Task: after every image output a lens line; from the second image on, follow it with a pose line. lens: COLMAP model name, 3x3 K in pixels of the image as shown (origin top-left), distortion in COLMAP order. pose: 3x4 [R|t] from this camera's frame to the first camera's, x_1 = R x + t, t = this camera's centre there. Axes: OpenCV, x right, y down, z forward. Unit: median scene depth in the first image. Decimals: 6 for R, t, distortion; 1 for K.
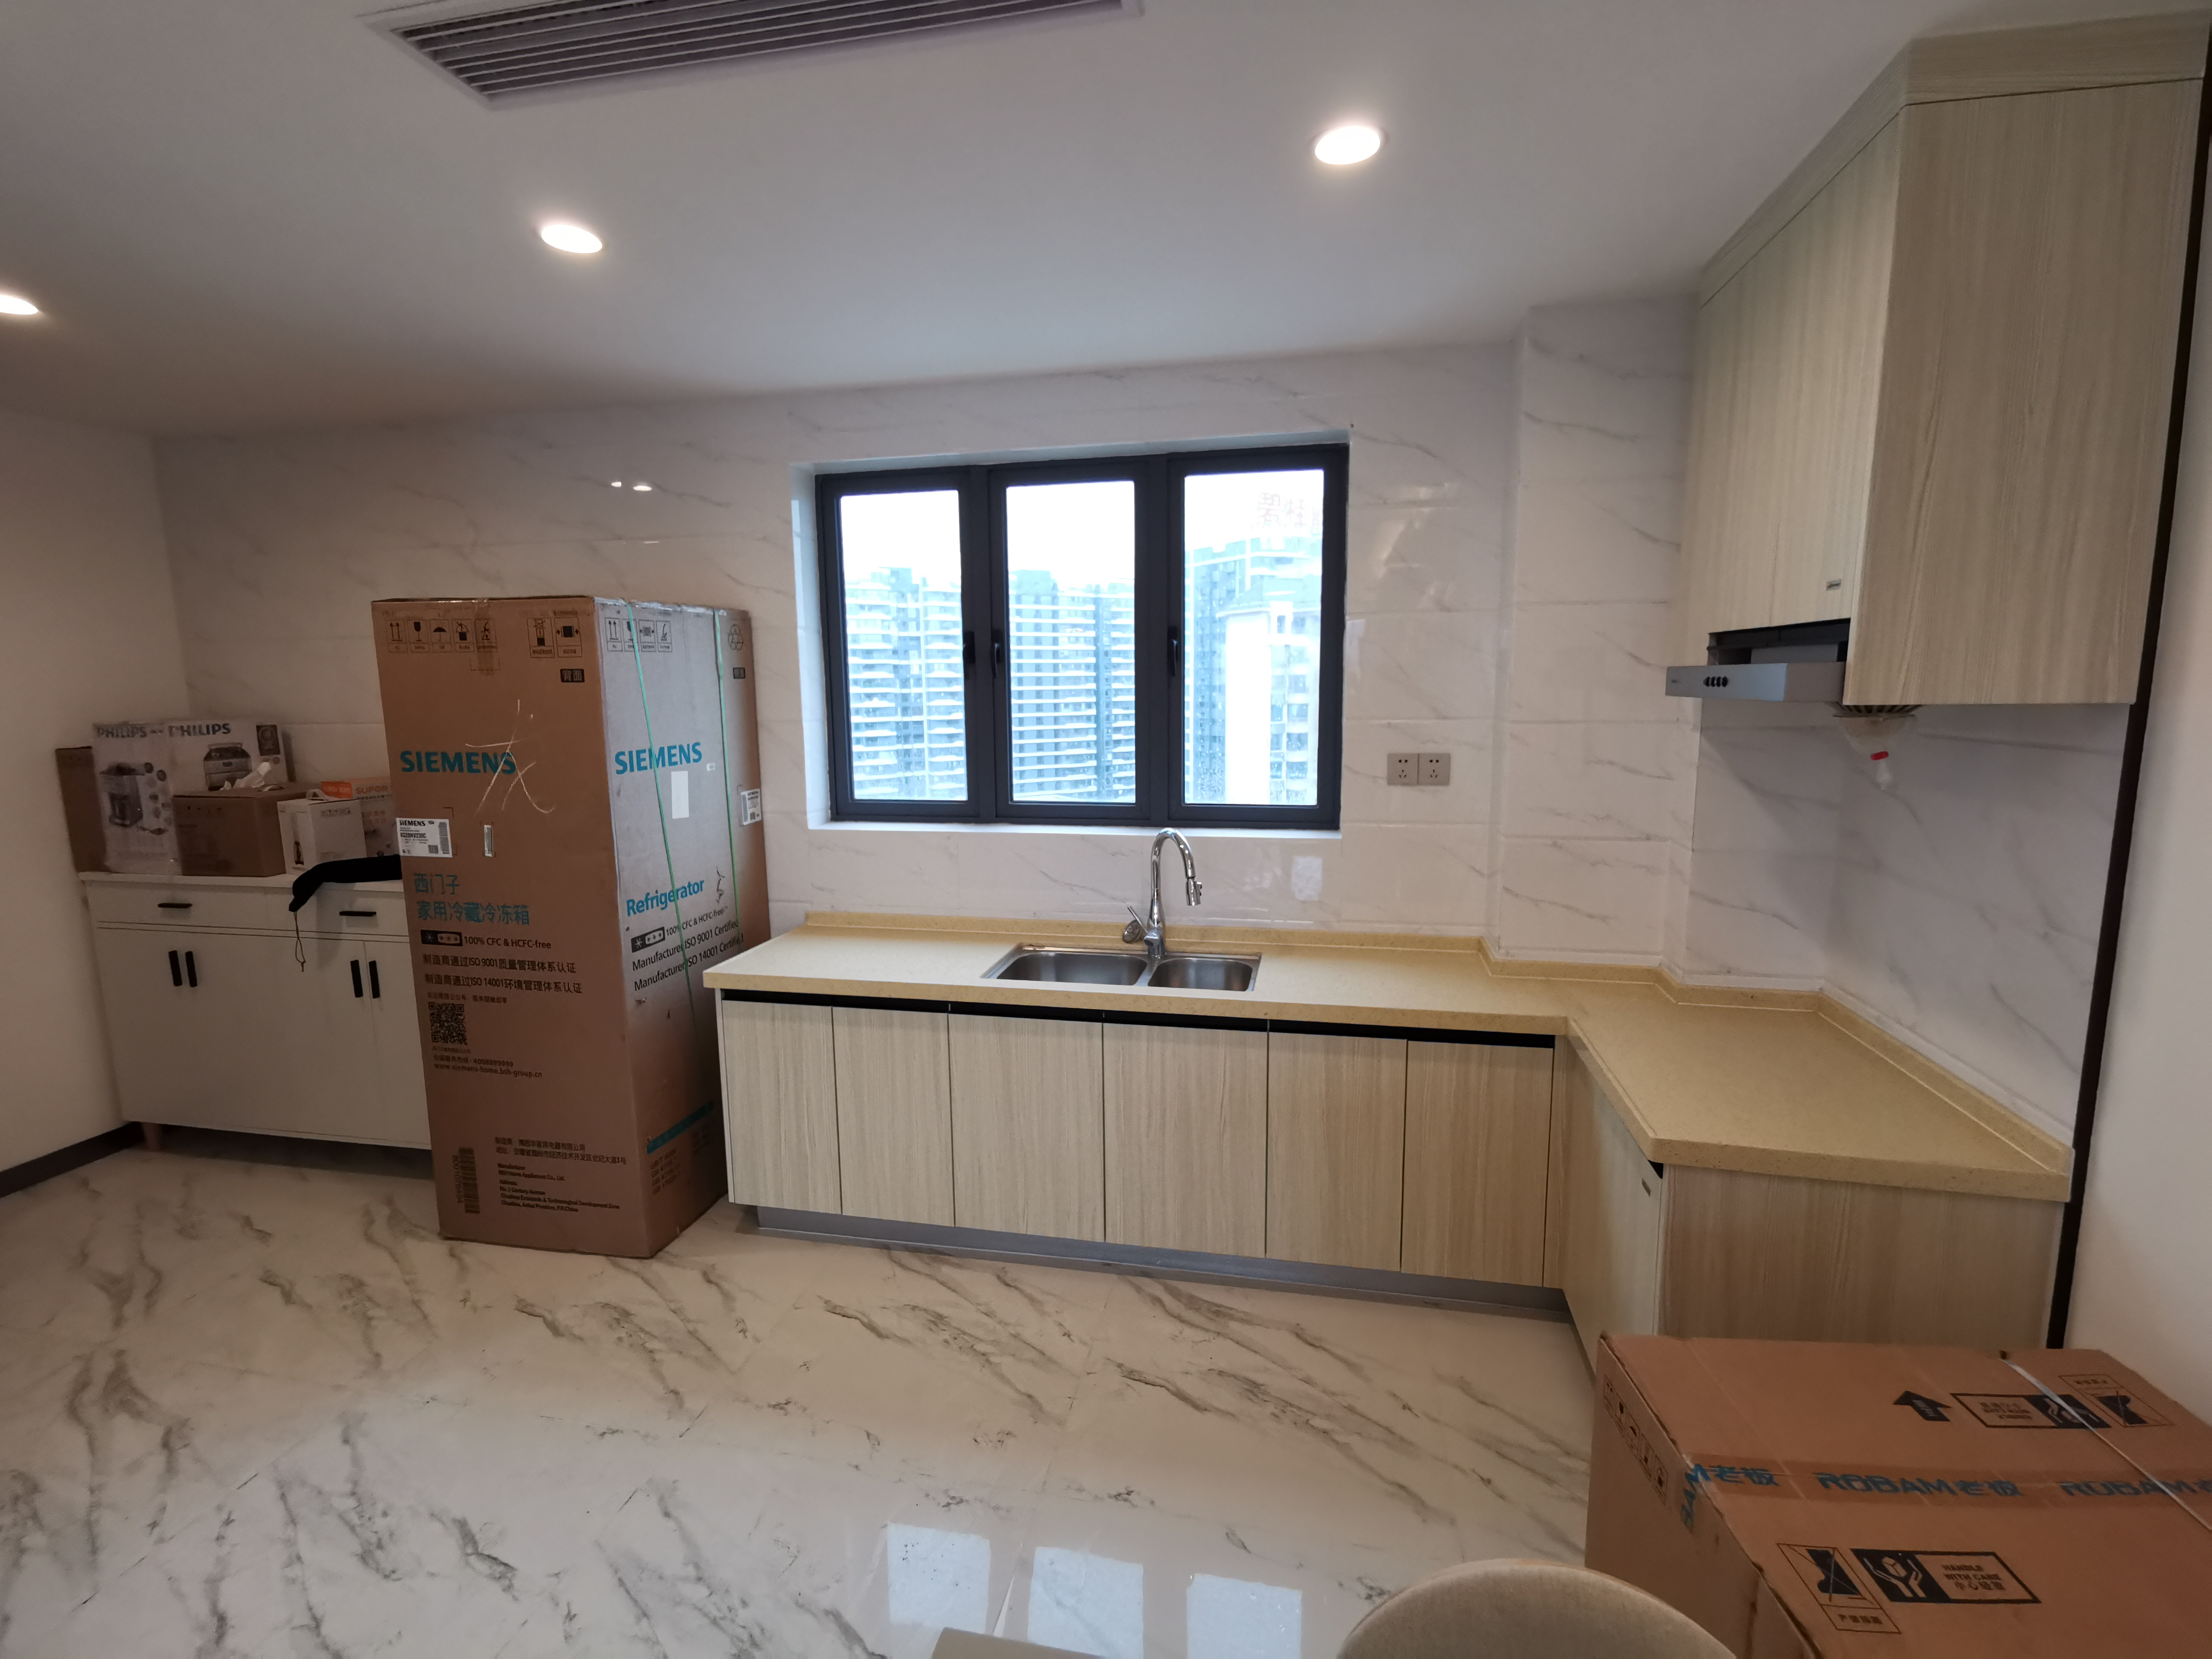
lens RADIAL K [[1012.7, 0, 1099.7], [0, 1012.7, 824.7], [0, 0, 1]] dist [0.004502, 0.000447]
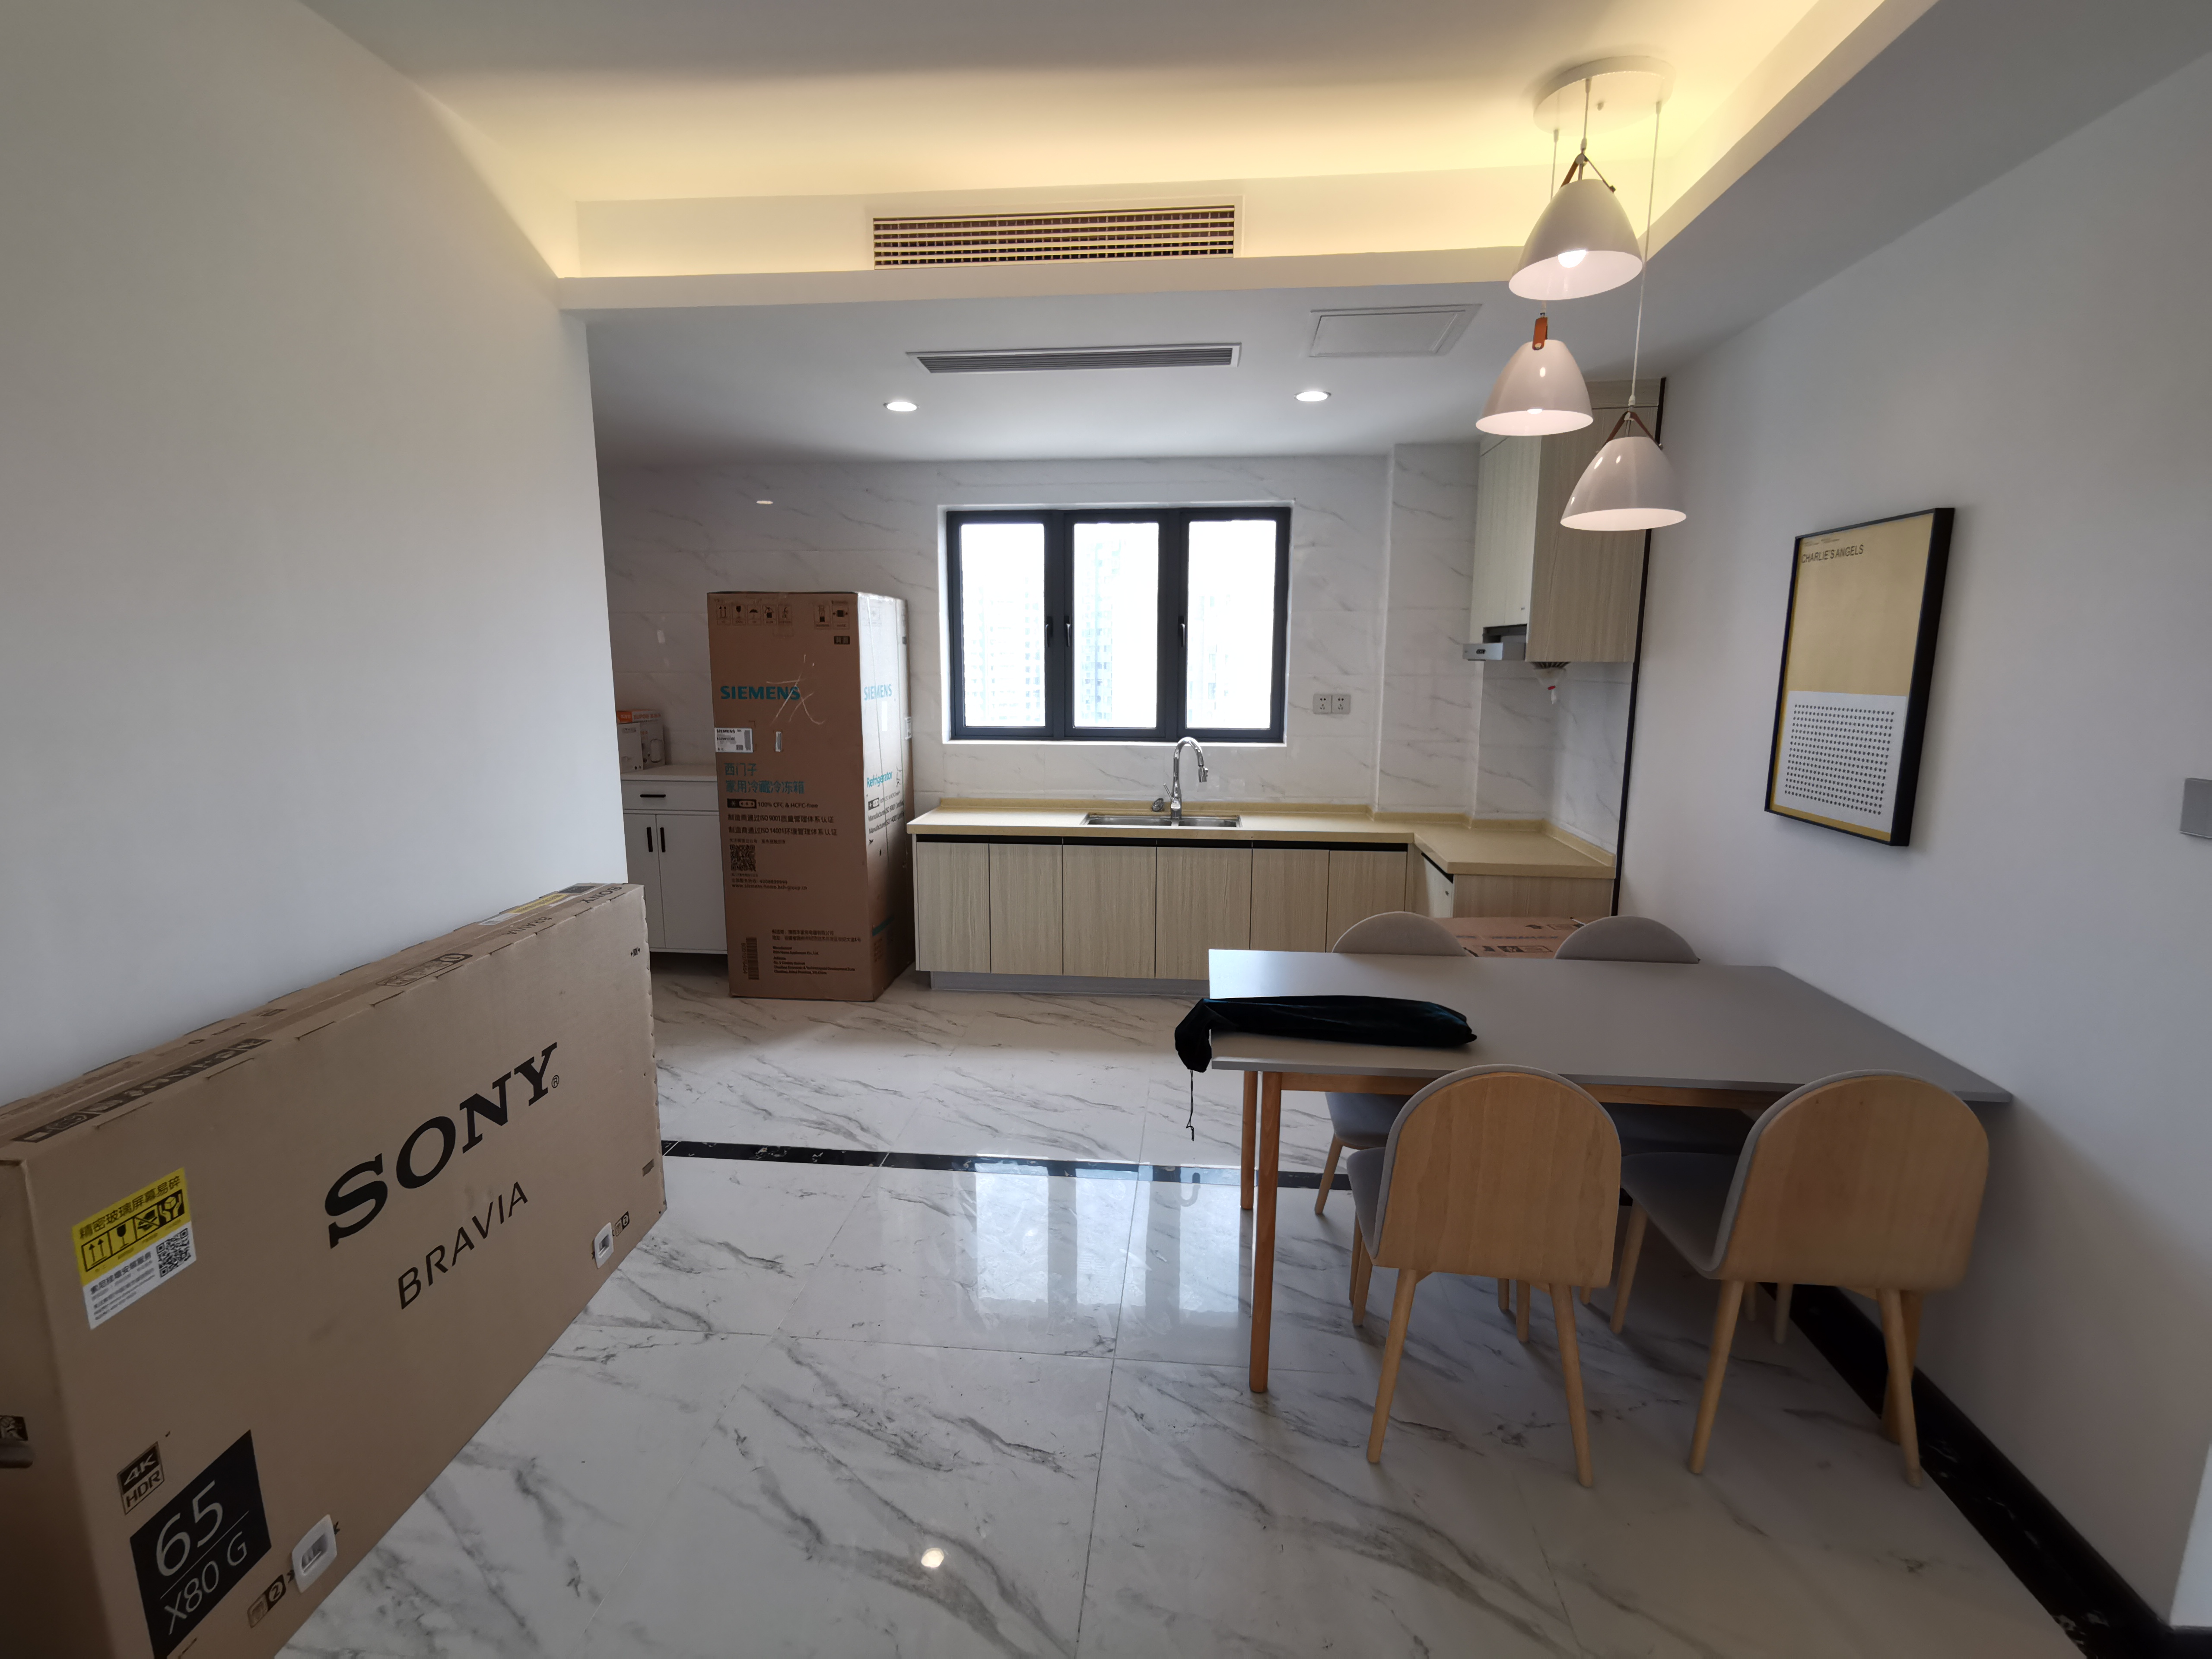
lens RADIAL K [[1012.7, 0, 1098.5], [0, 1012.7, 823.5], [0, 0, 1]] dist [0.004502, 0.000447]
pose [[0.993770, -0.004614, 0.111352, -0.264670], [0.002157, 0.999752, 0.022177, 0.108016], [-0.111427, -0.021798, 0.993534, -0.646276]]
